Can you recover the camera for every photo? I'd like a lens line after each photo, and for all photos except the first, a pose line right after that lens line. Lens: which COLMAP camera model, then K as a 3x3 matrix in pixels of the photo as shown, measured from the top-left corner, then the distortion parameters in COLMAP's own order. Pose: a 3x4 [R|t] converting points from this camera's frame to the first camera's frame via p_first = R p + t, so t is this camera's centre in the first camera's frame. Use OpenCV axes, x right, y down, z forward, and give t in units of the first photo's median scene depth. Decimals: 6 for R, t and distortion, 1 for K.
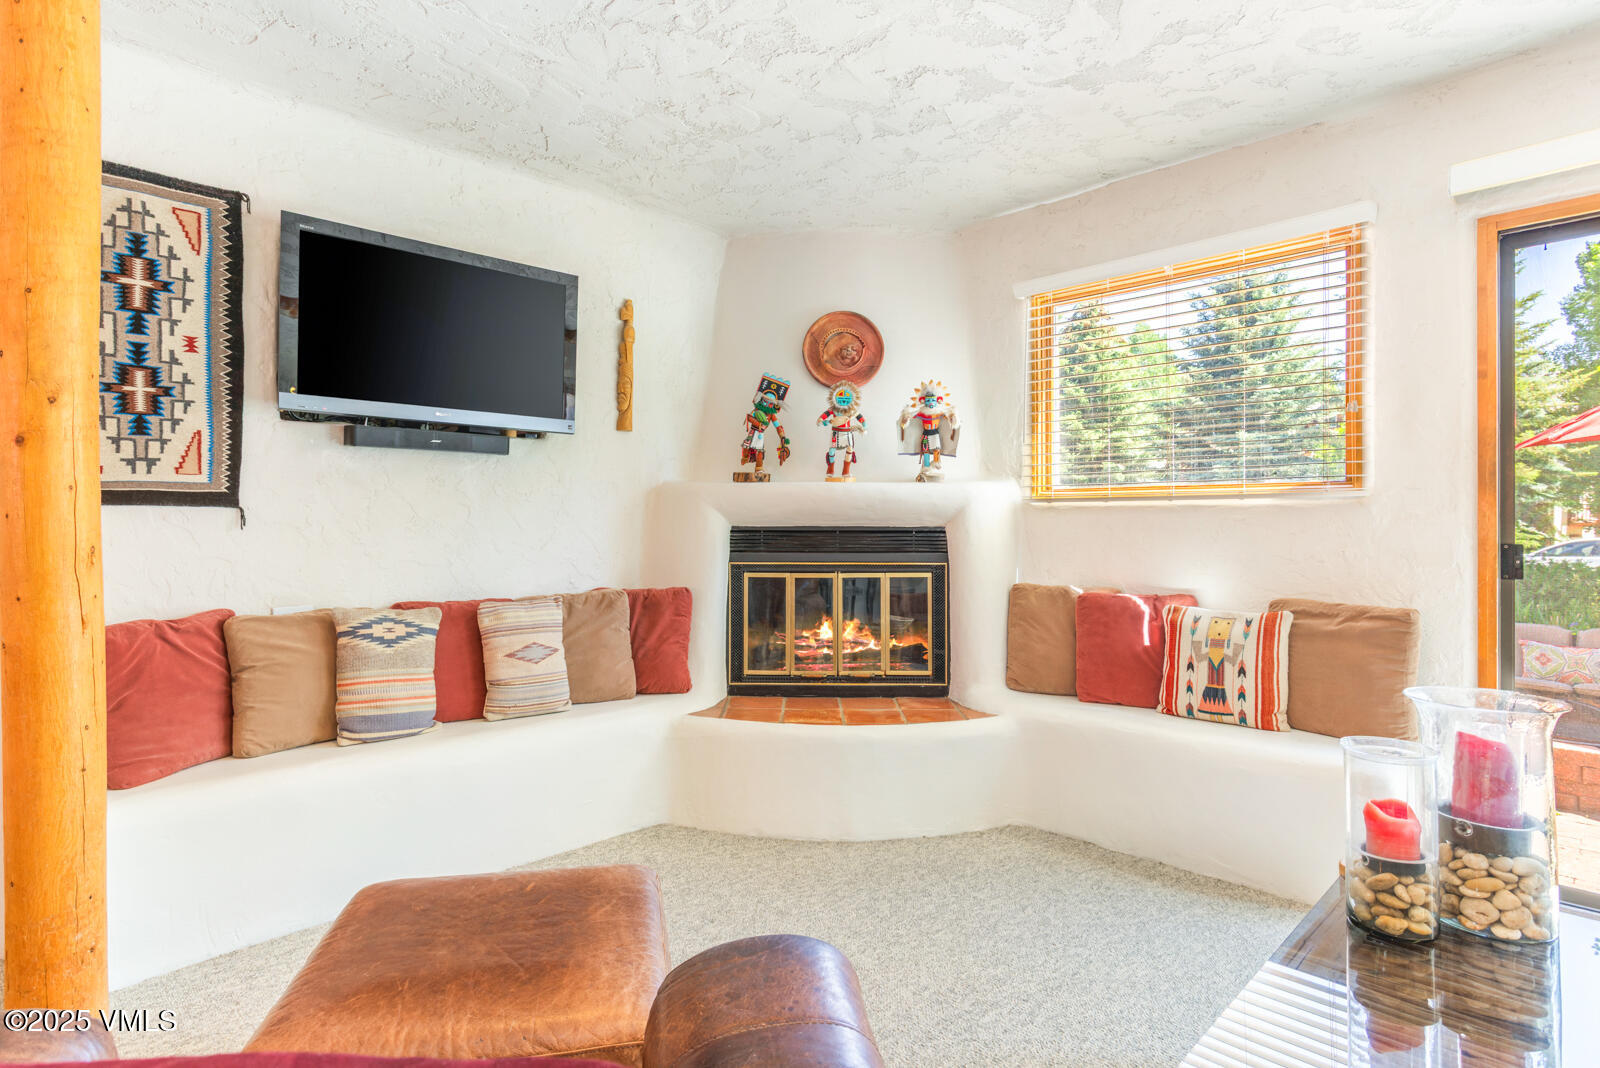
lens RADIAL K [[835.4, 0, 782.6], [0, 835.4, 535.4], [0, 0, 1]] dist [-0.025261, 0.006985]
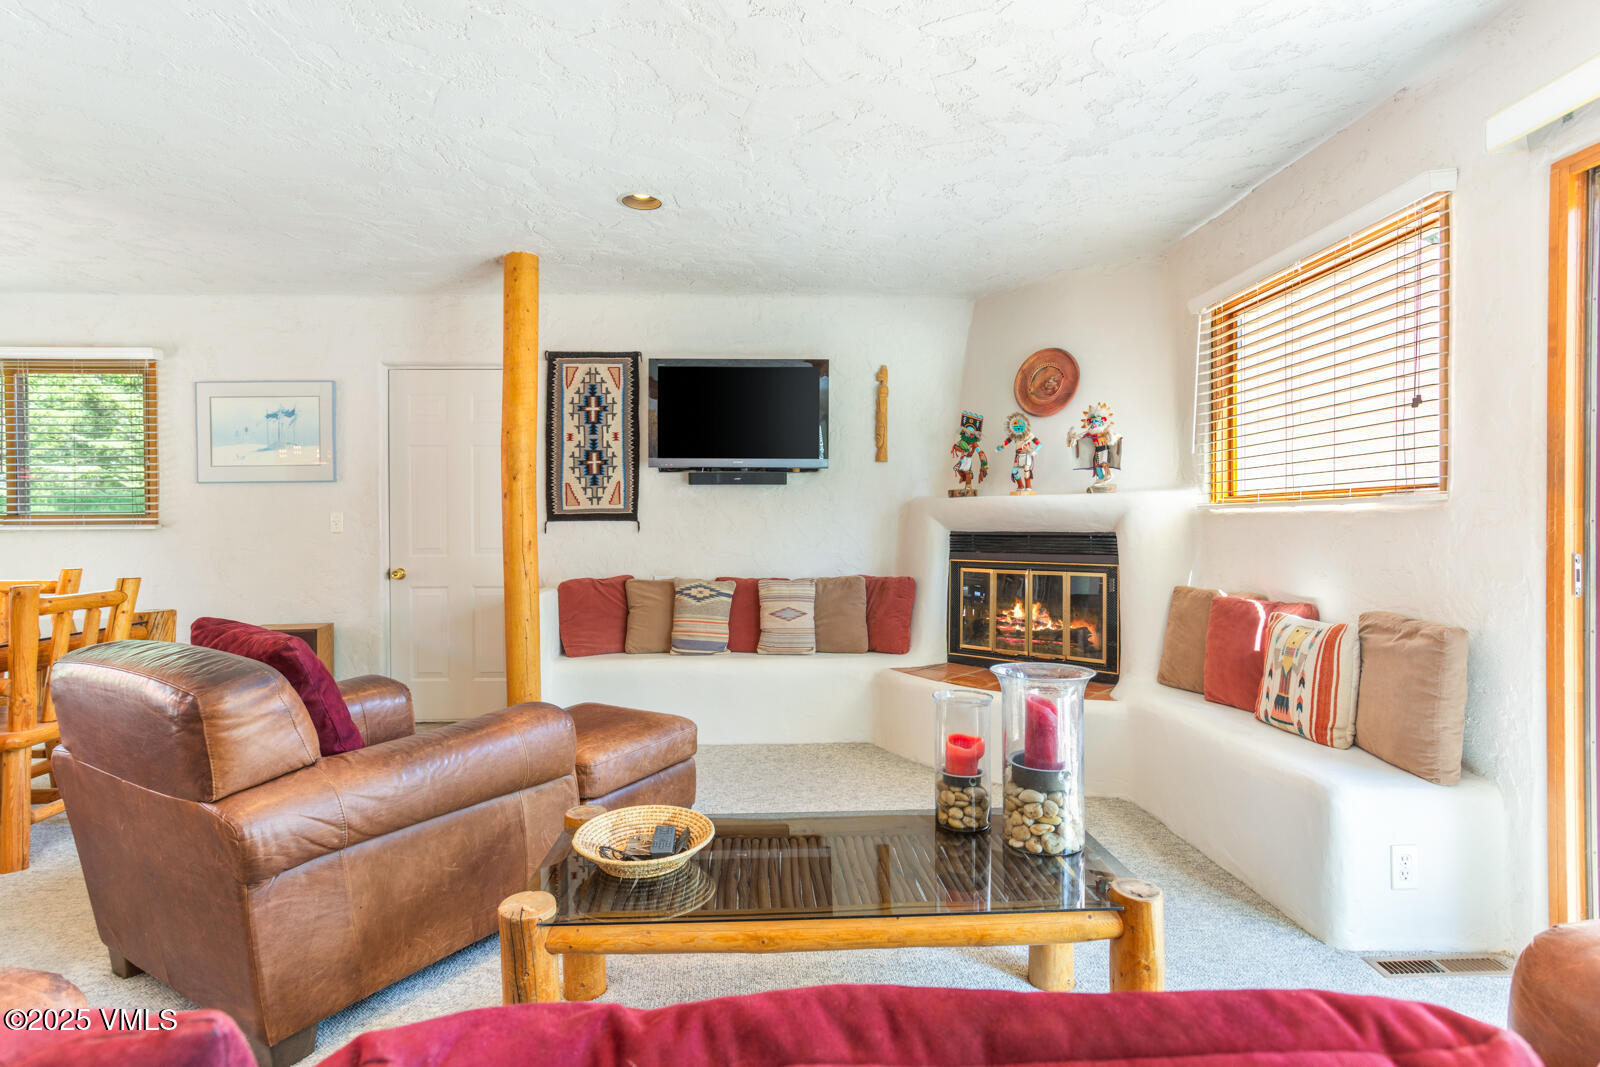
lens RADIAL K [[778.3, 0, 788.4], [0, 778.3, 541.9], [0, 0, 1]] dist [-0.023265, 0.003415]
pose [[0.749814, 0.010799, -0.661561, 0.666792], [-0.006559, 0.999939, 0.008888, -0.004597], [0.661616, -0.002326, 0.749839, -0.077590]]
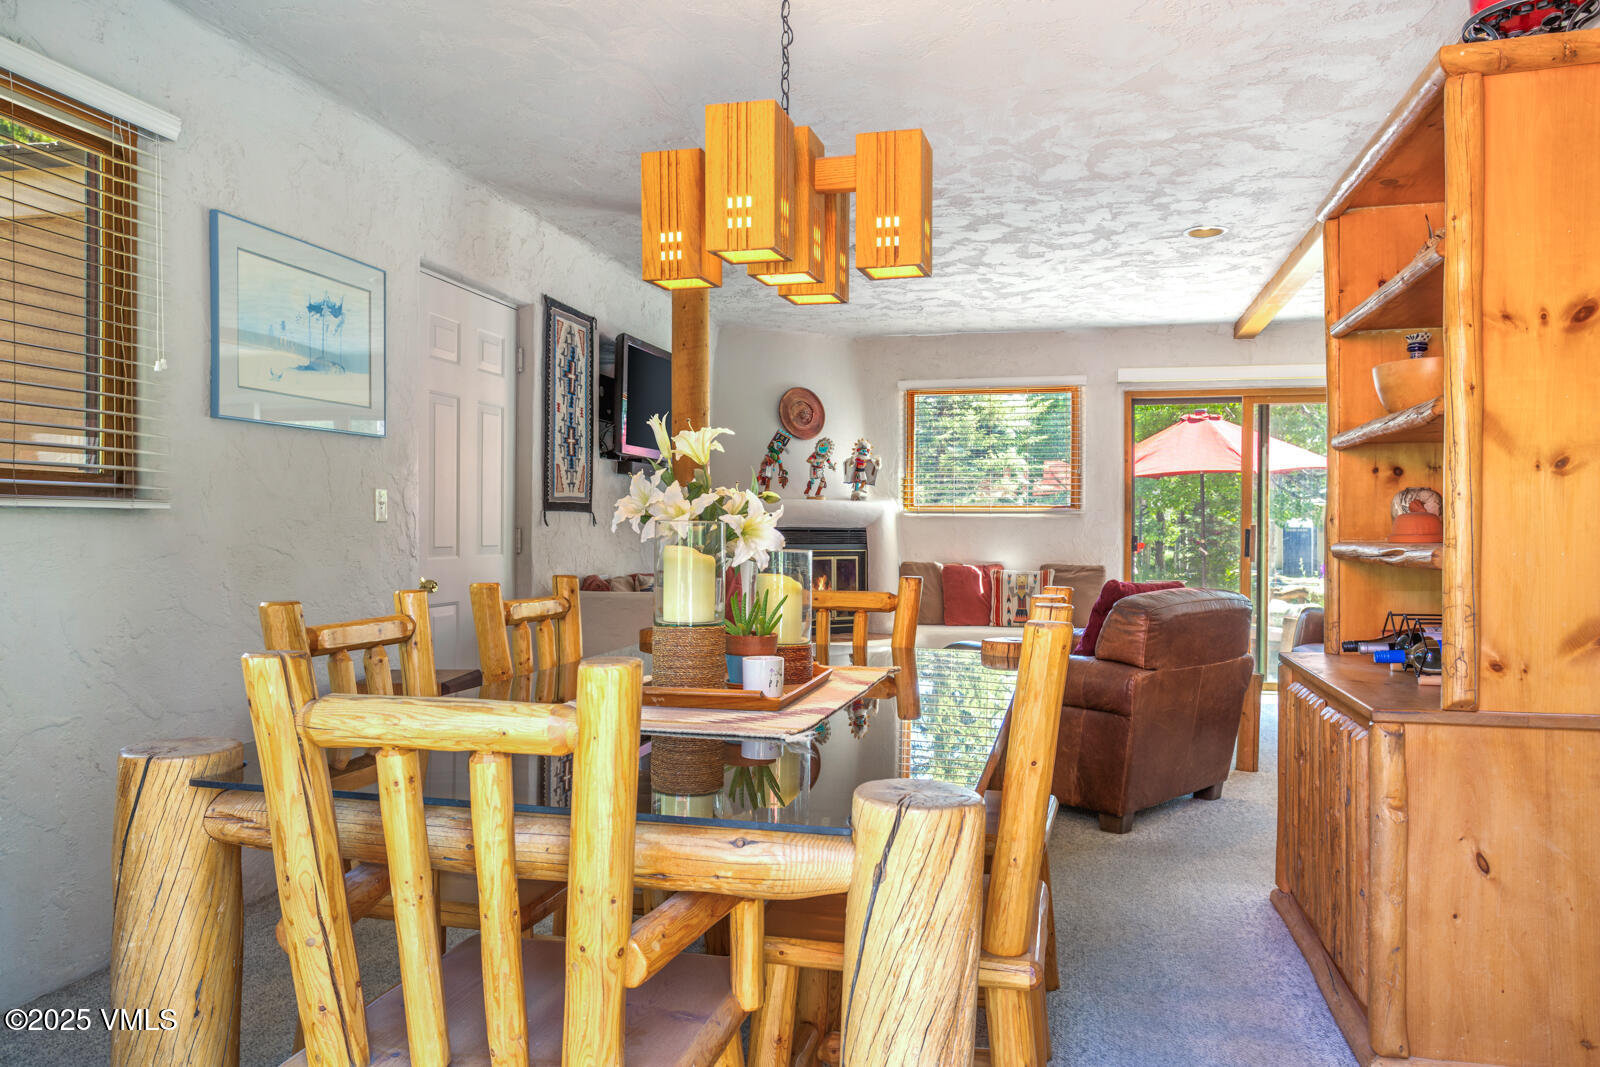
lens RADIAL K [[1092.3, 0, 807.3], [0, 1092.3, 527.2], [0, 0, 1]] dist [0.007793, 0.002083]
pose [[0.840283, 0.005361, 0.542122, -1.286351], [0.002331, 0.999906, -0.013502, 0.020968], [-0.542143, 0.012609, 0.840192, -0.890271]]
